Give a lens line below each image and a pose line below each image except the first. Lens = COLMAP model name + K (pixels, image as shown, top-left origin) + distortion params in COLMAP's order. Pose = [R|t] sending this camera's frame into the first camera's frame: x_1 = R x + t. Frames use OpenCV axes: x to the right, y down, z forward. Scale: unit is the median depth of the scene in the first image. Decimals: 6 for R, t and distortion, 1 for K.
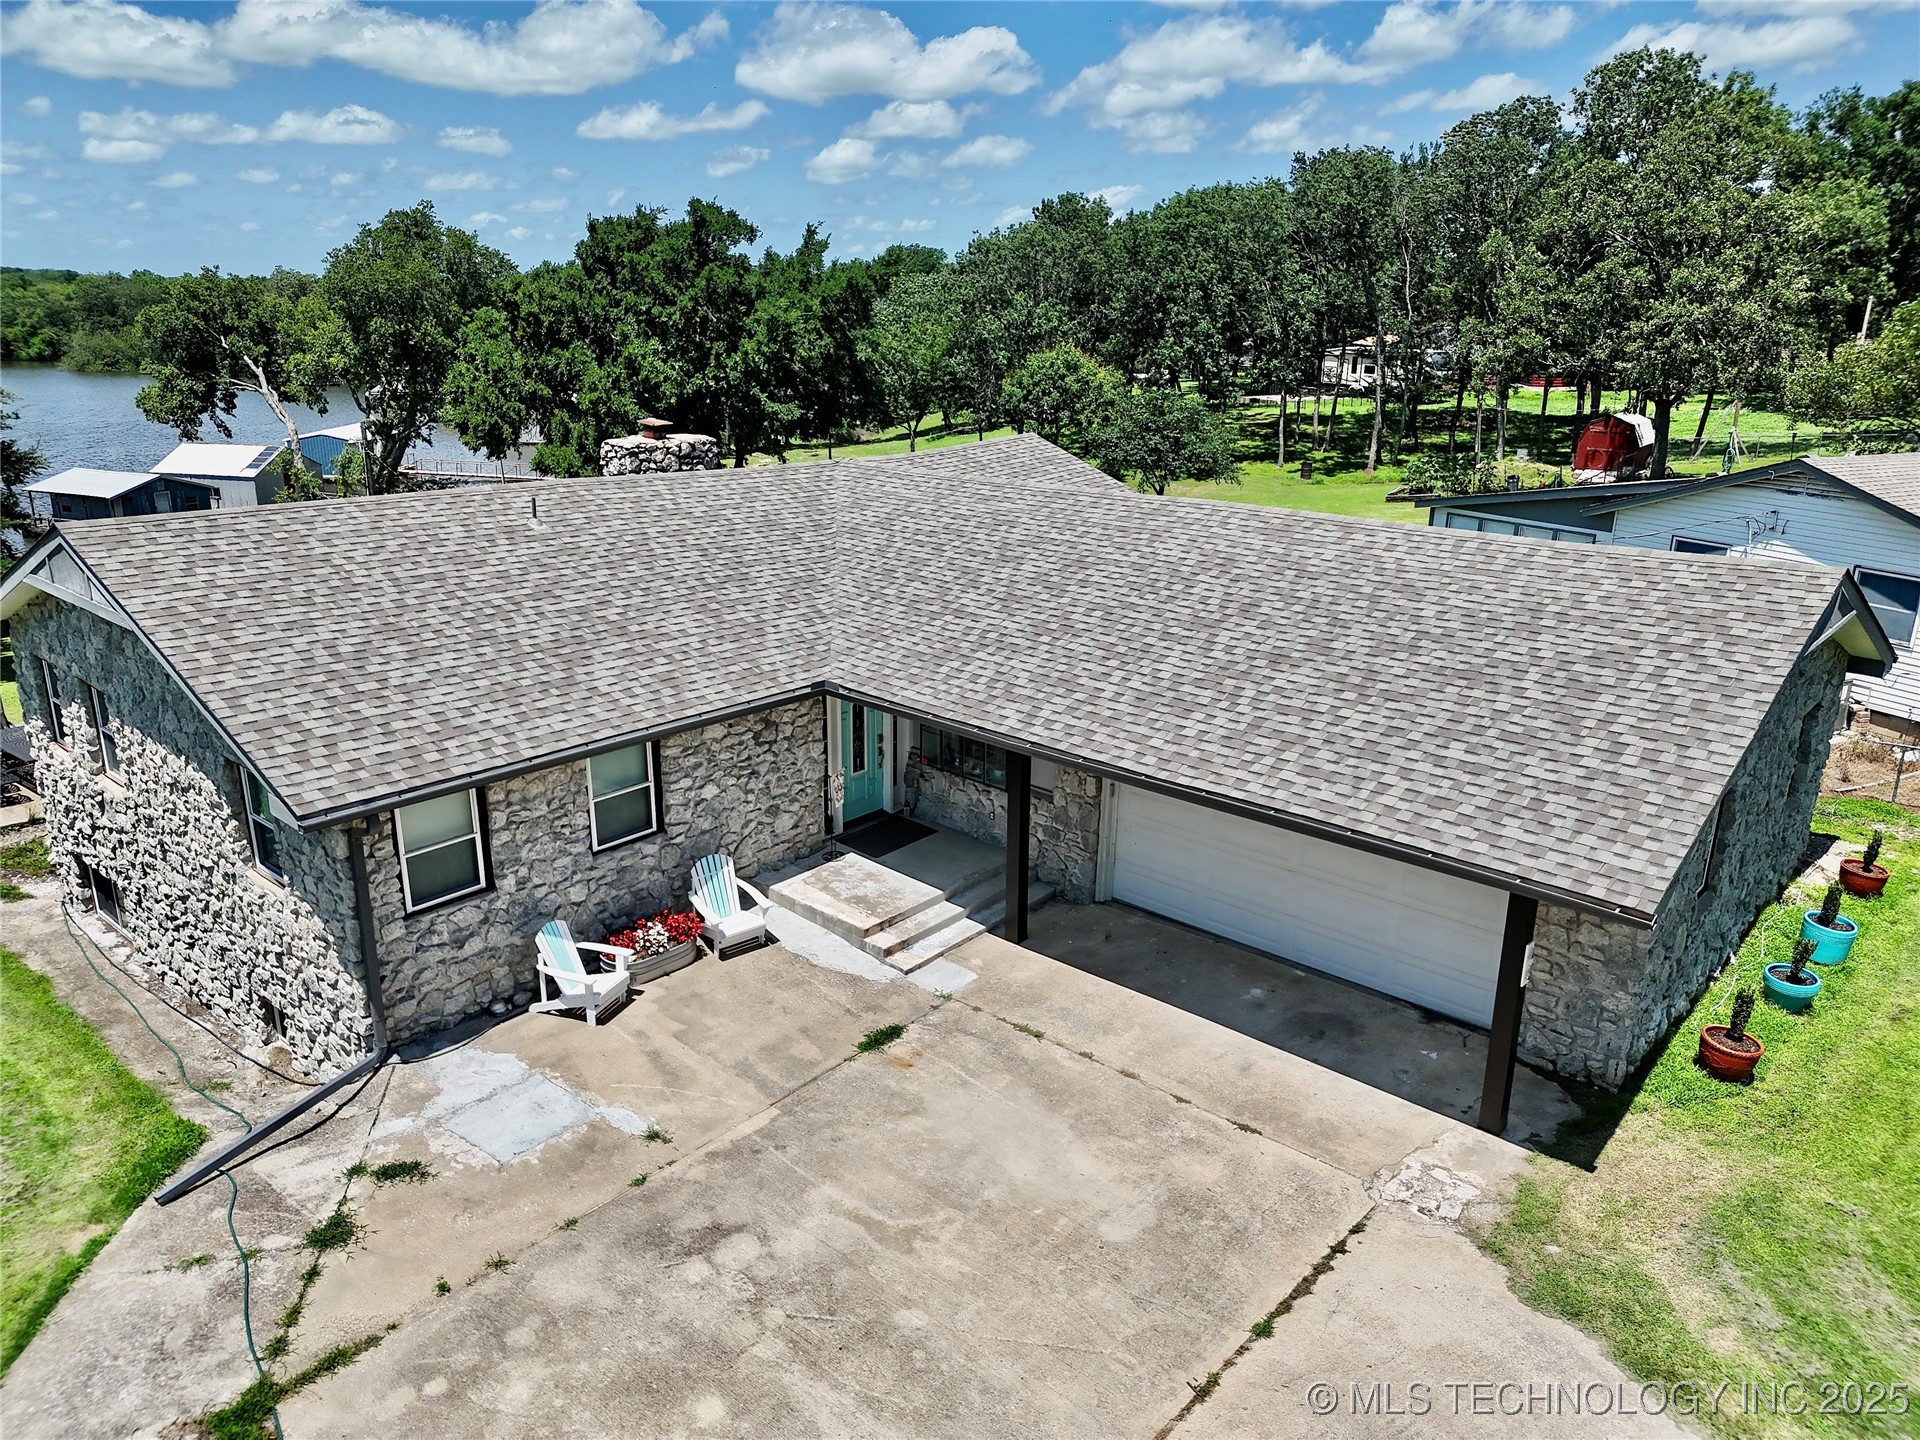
lens RADIAL K [[1334.7, 0, 954.5], [0, 1334.7, 724.6], [0, 0, 1]] dist [0.066816, -0.058059]
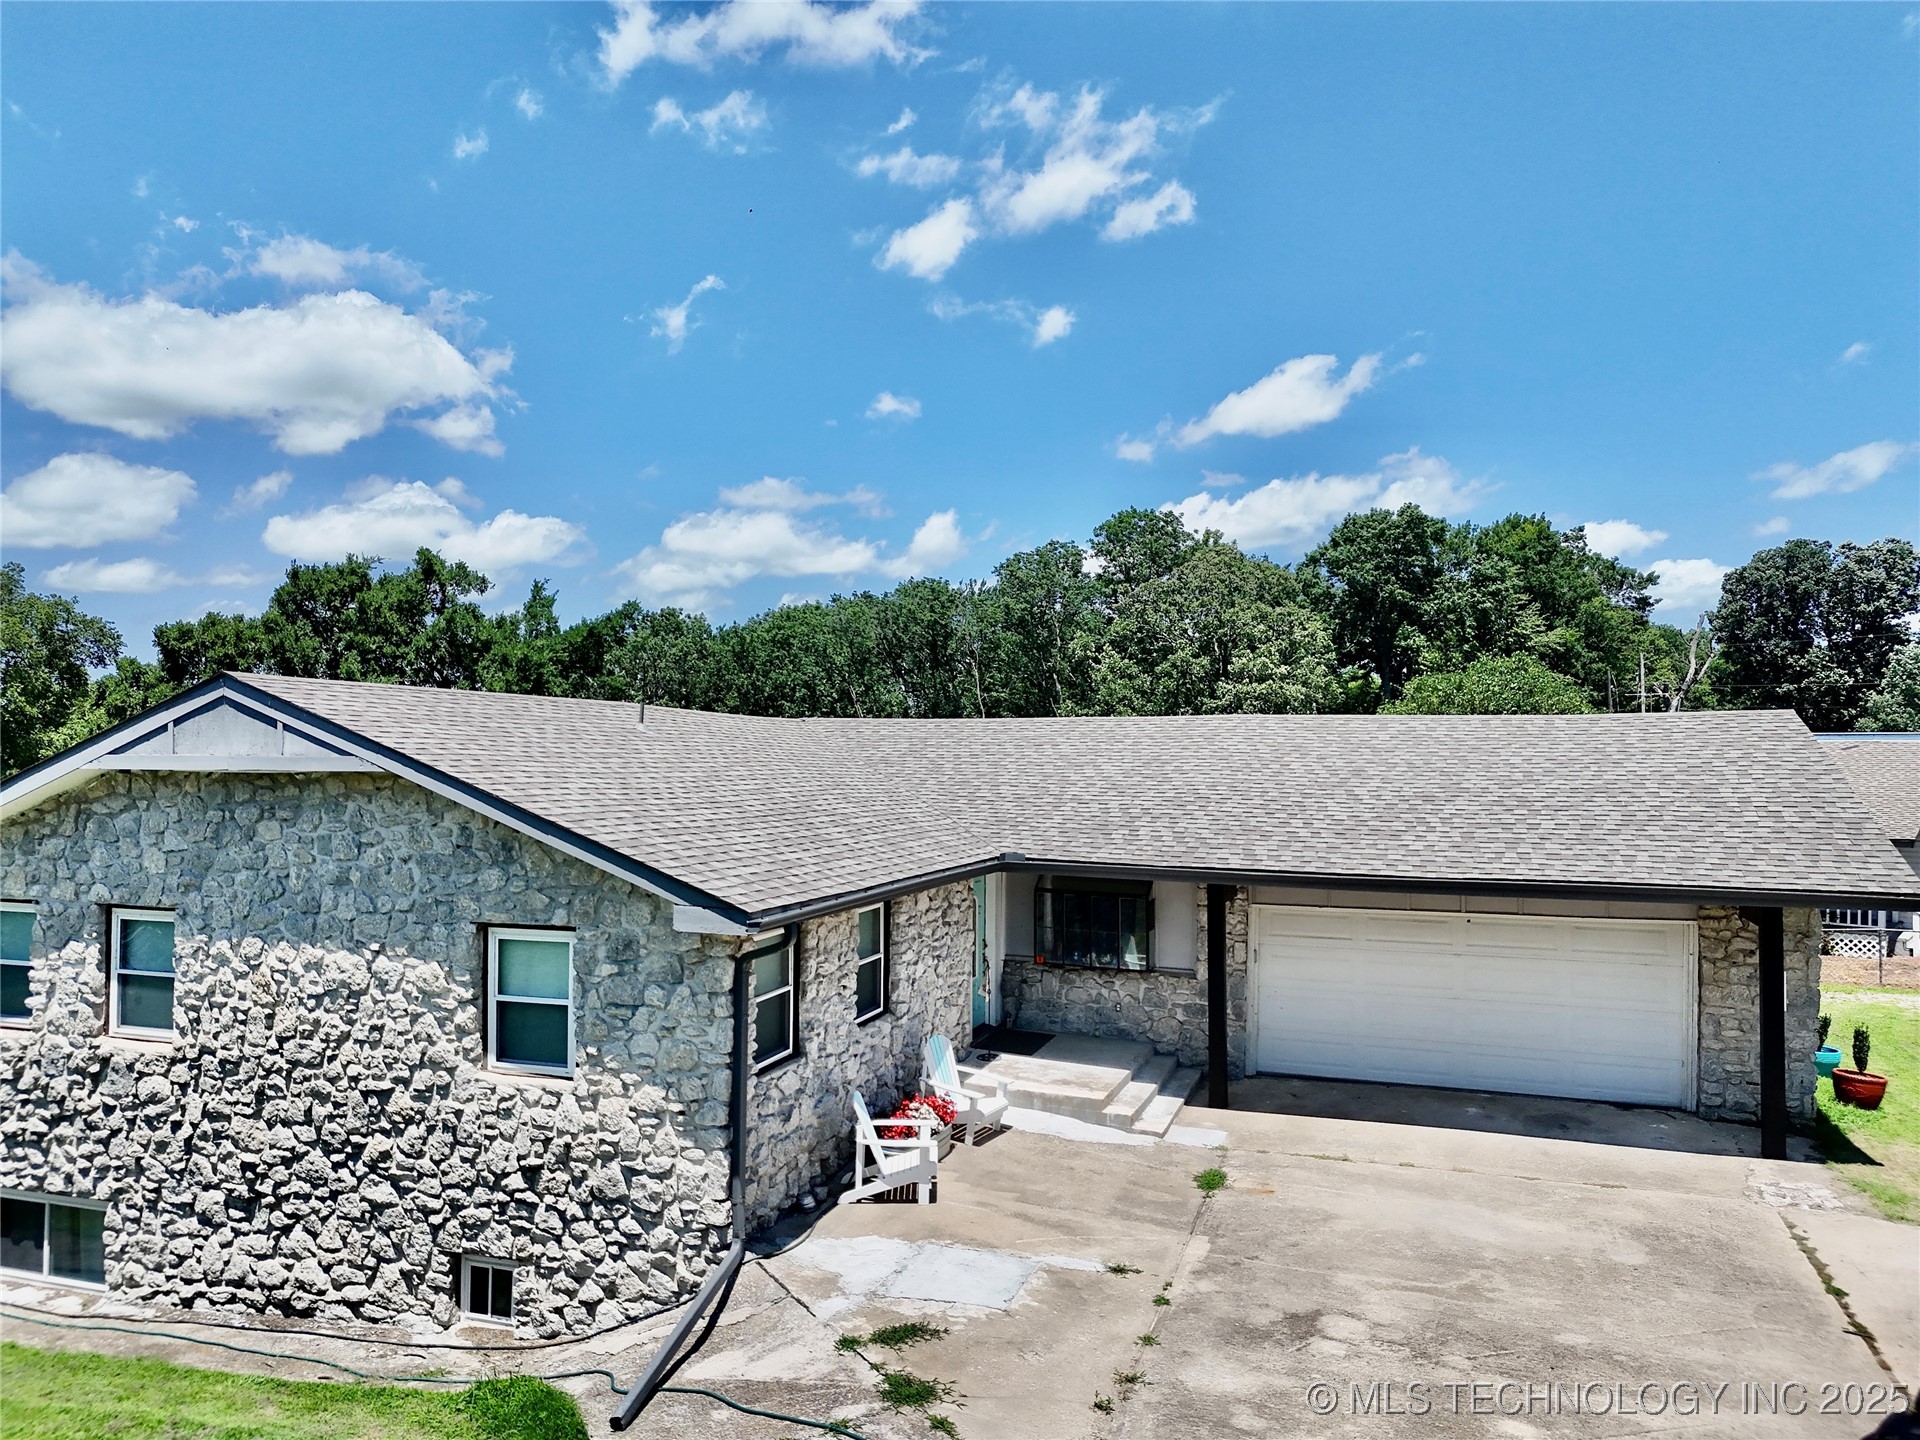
lens RADIAL K [[1334.7, 0, 954.9], [0, 1334.7, 733.8], [0, 0, 1]] dist [0.066816, -0.058059]
pose [[0.927713, -0.000376, 0.373293, -0.566328], [0.116619, 0.950240, -0.288868, 0.184509], [-0.354609, 0.311520, 0.881594, 0.123377]]
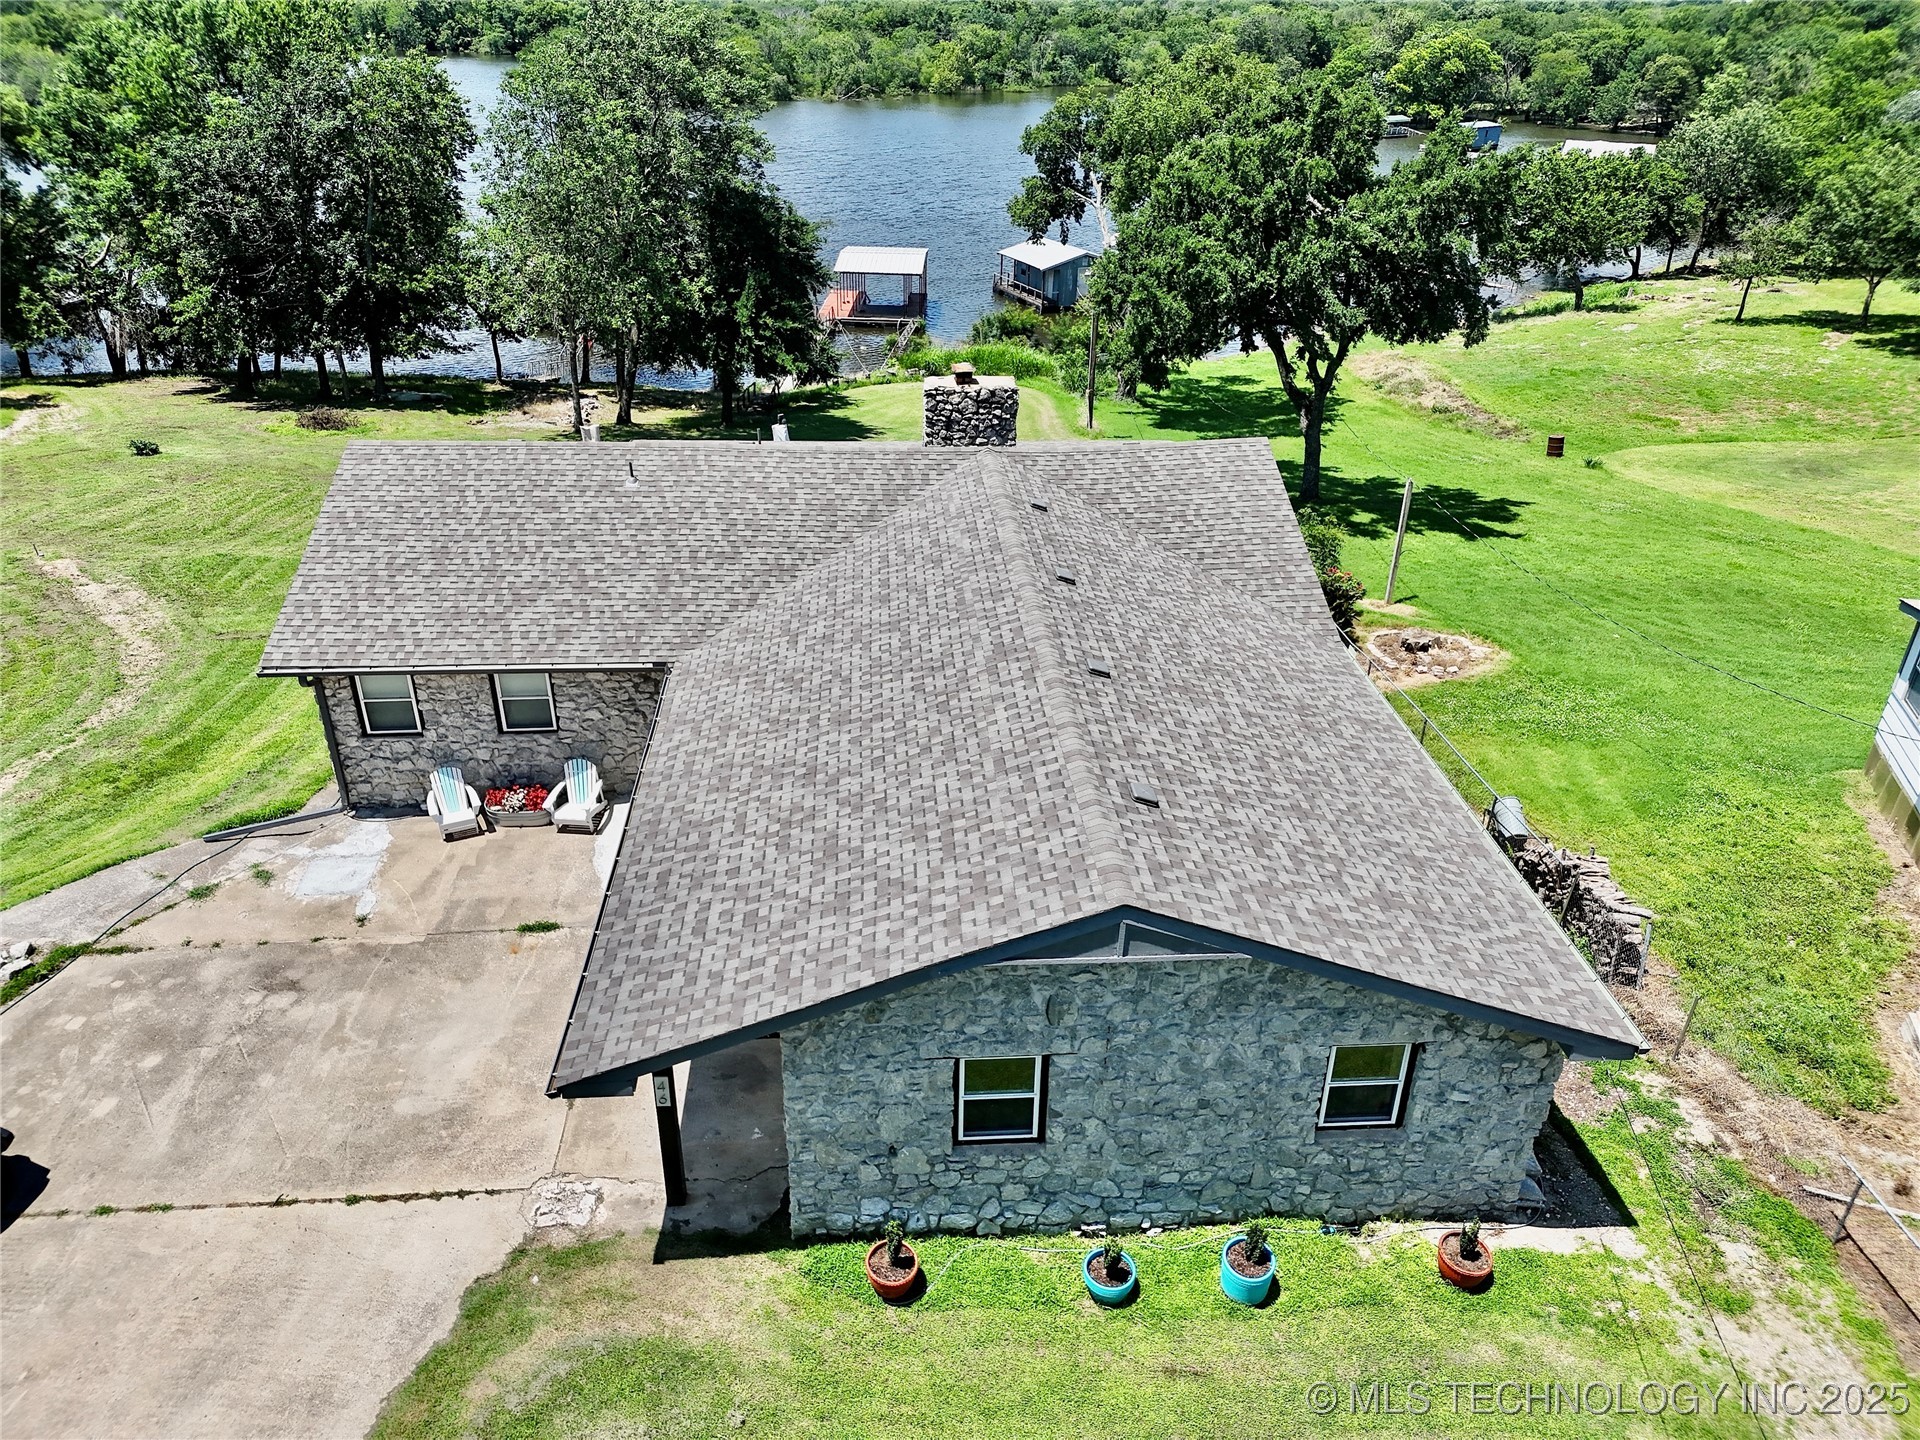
lens RADIAL K [[1334.7, 0, 959.4], [0, 1334.7, 720.1], [0, 0, 1]] dist [0.066816, -0.058059]
pose [[0.715997, 0.328821, -0.615813, 1.038695], [-0.216214, 0.943199, 0.252244, -0.414898], [0.663777, -0.047459, 0.746423, 0.242980]]
